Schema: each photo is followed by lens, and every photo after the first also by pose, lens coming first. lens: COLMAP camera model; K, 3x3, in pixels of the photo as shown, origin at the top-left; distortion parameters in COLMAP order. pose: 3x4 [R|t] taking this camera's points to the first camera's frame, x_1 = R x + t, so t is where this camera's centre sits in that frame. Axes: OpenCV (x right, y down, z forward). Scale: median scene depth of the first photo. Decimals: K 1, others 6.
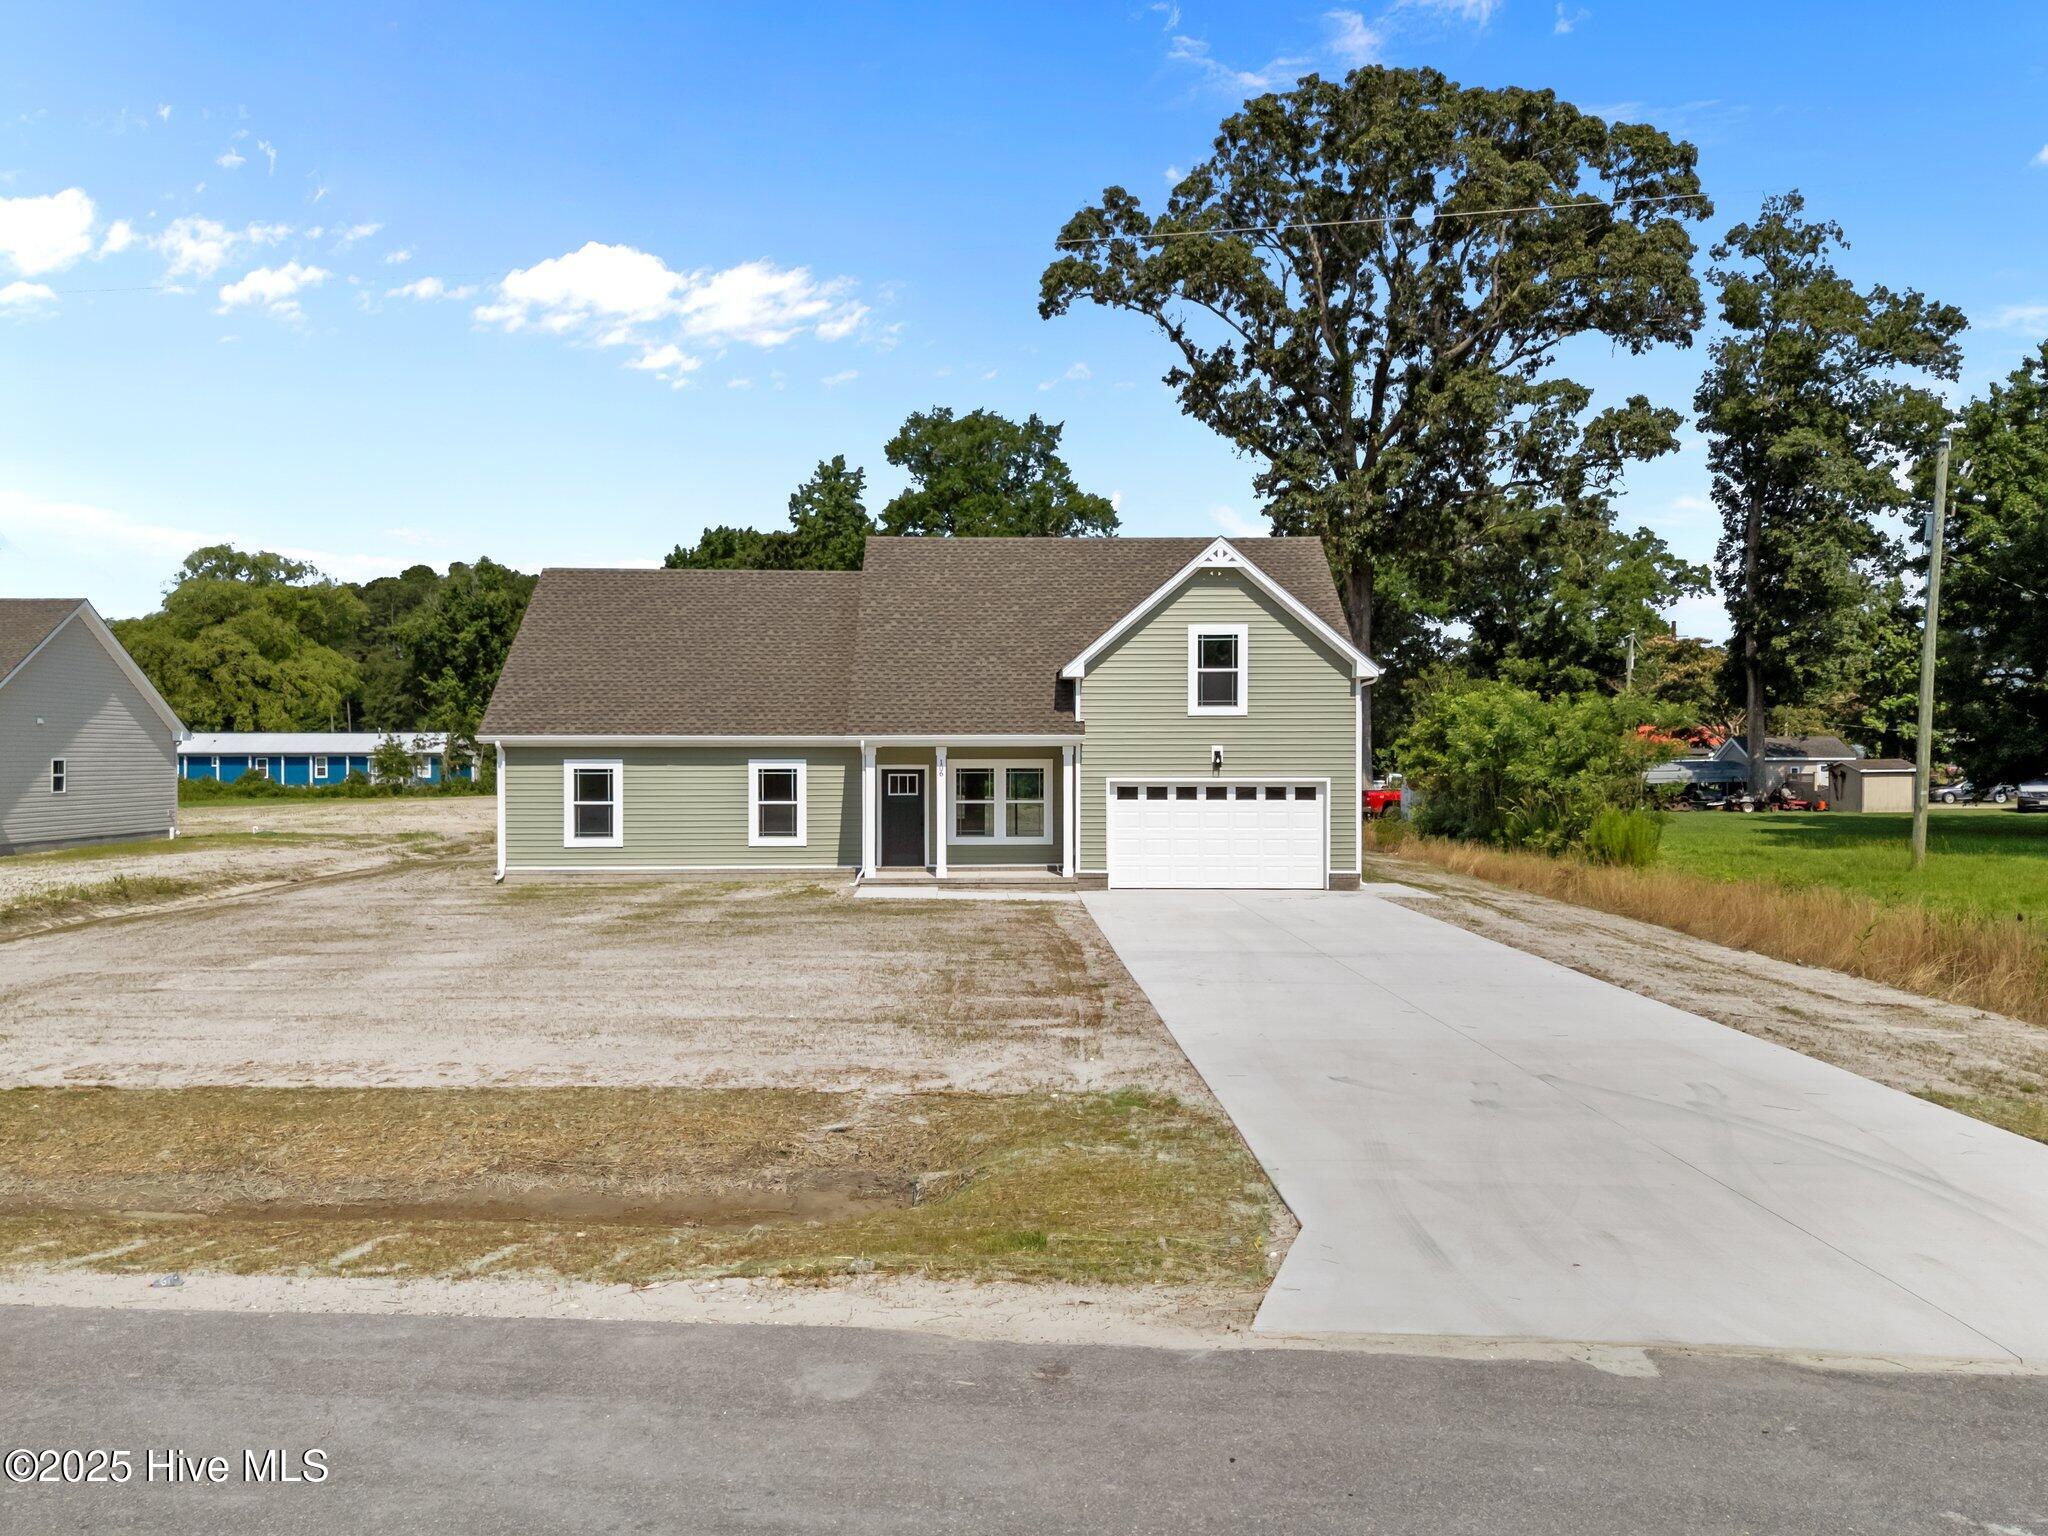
lens RADIAL K [[1446.7, 0, 1024.0], [0, 1446.7, 768.0], [0, 0, 1]] dist [0.057374, -0.002134]
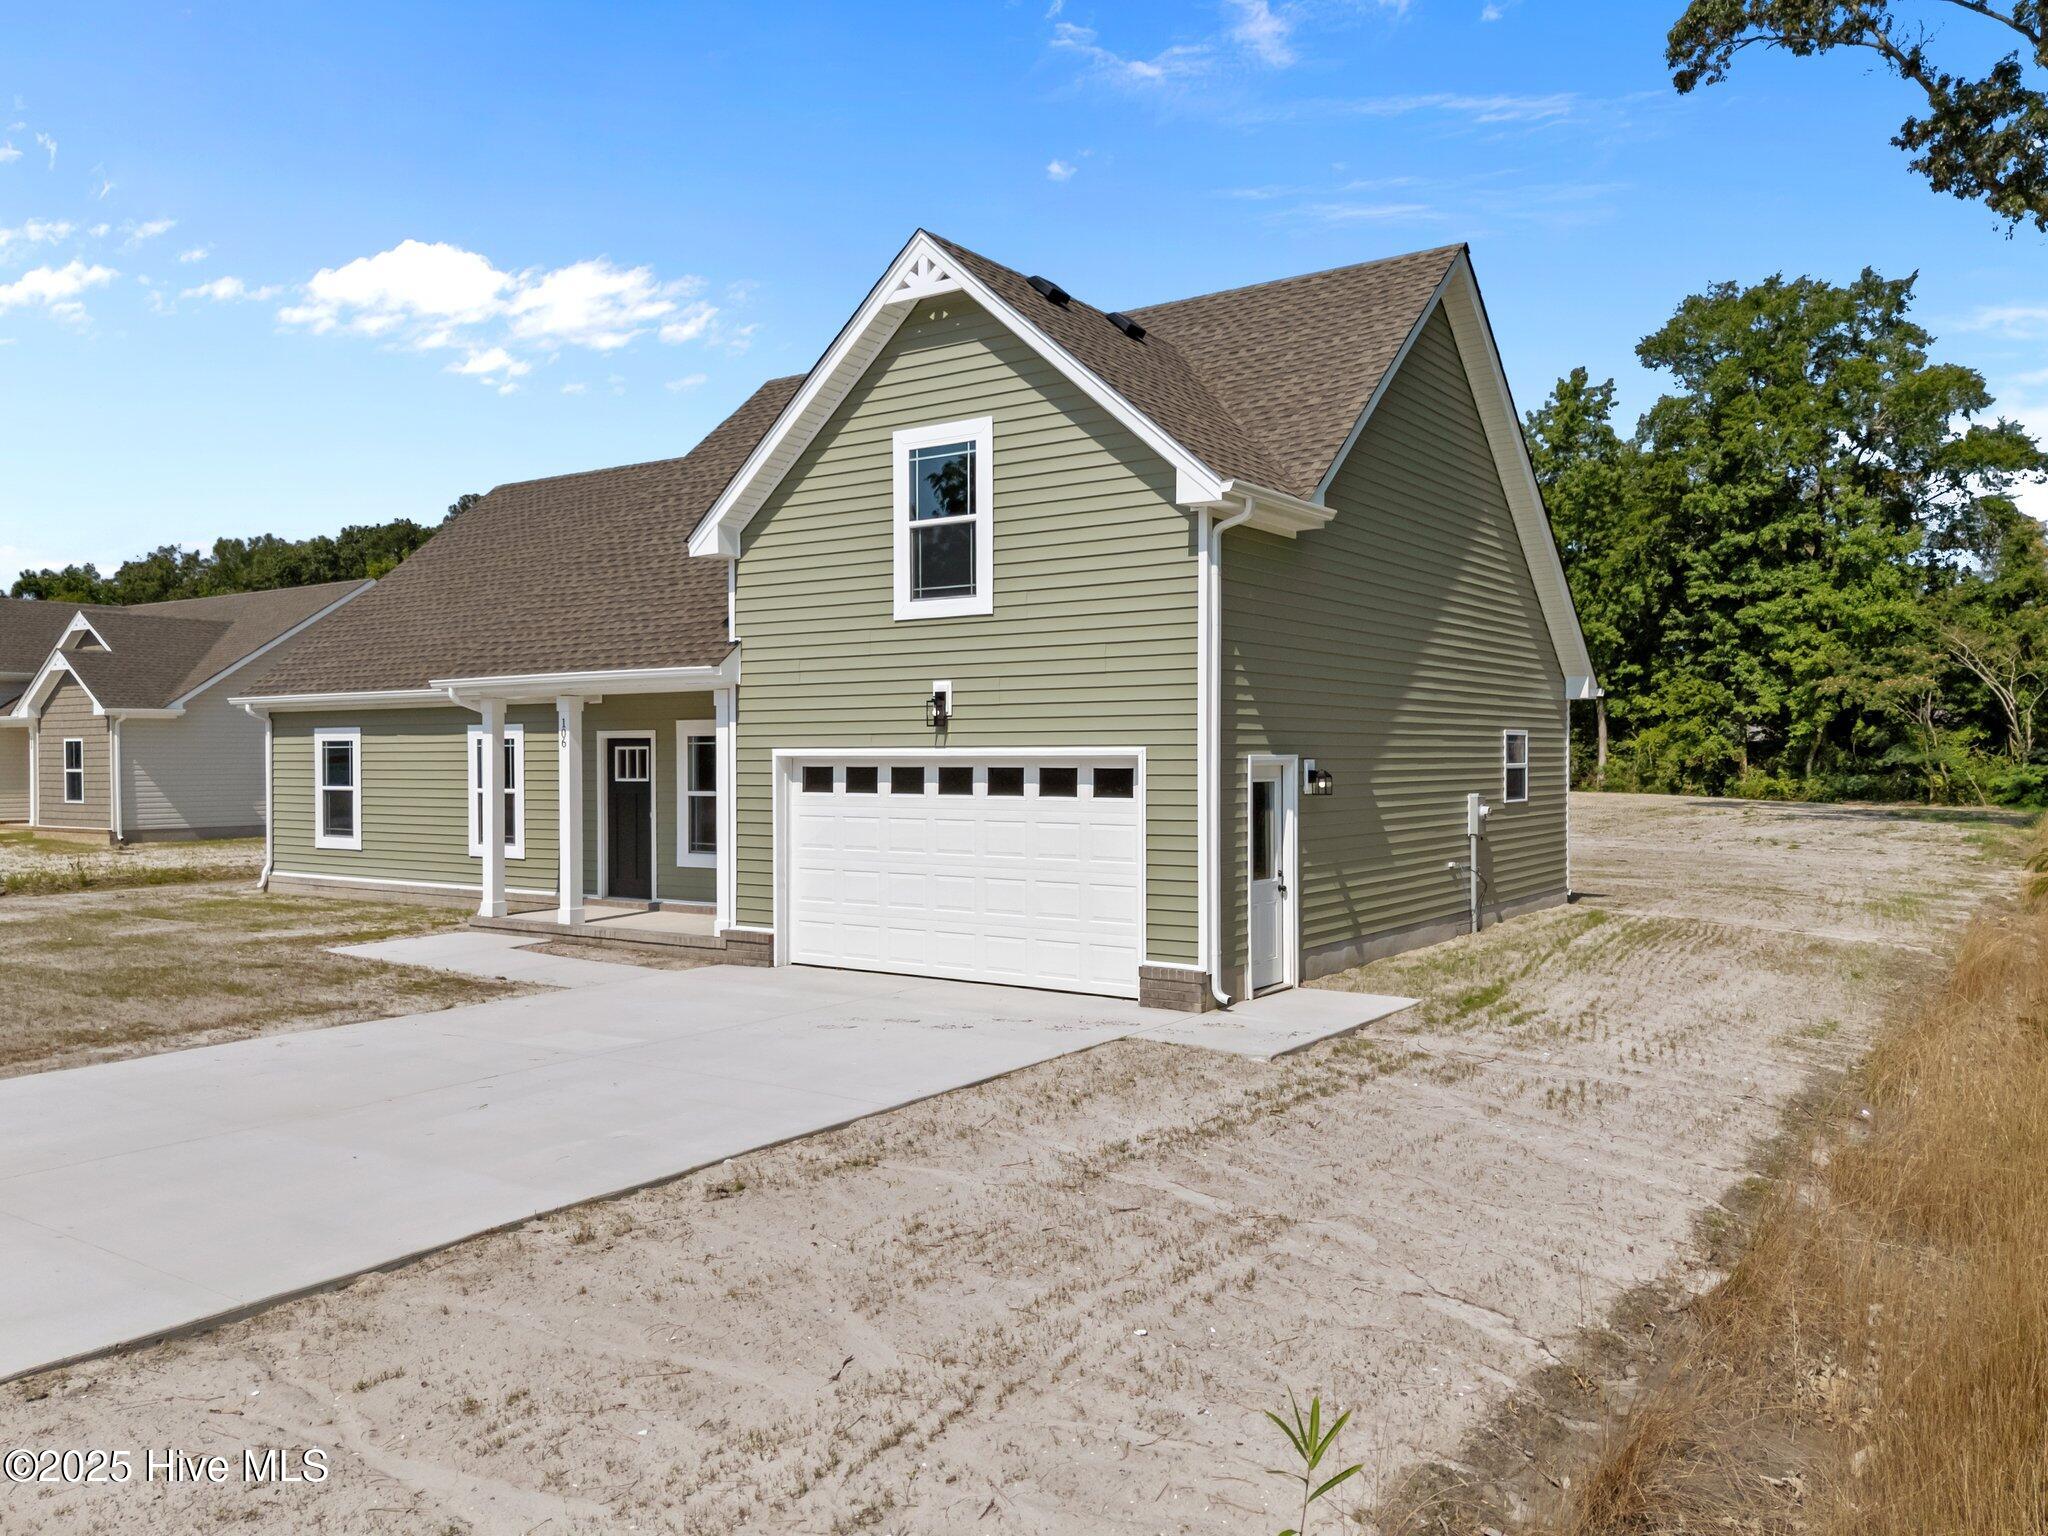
lens RADIAL K [[1489.9, 0, 1132.2], [0, 1489.9, 838.5], [0, 0, 1]] dist [0.000858, 0.000601]
pose [[0.841648, 0.028517, -0.539272, 0.378473], [0.000339, 0.998577, 0.053335, 0.008509], [0.540026, -0.045072, 0.840441, 0.518108]]
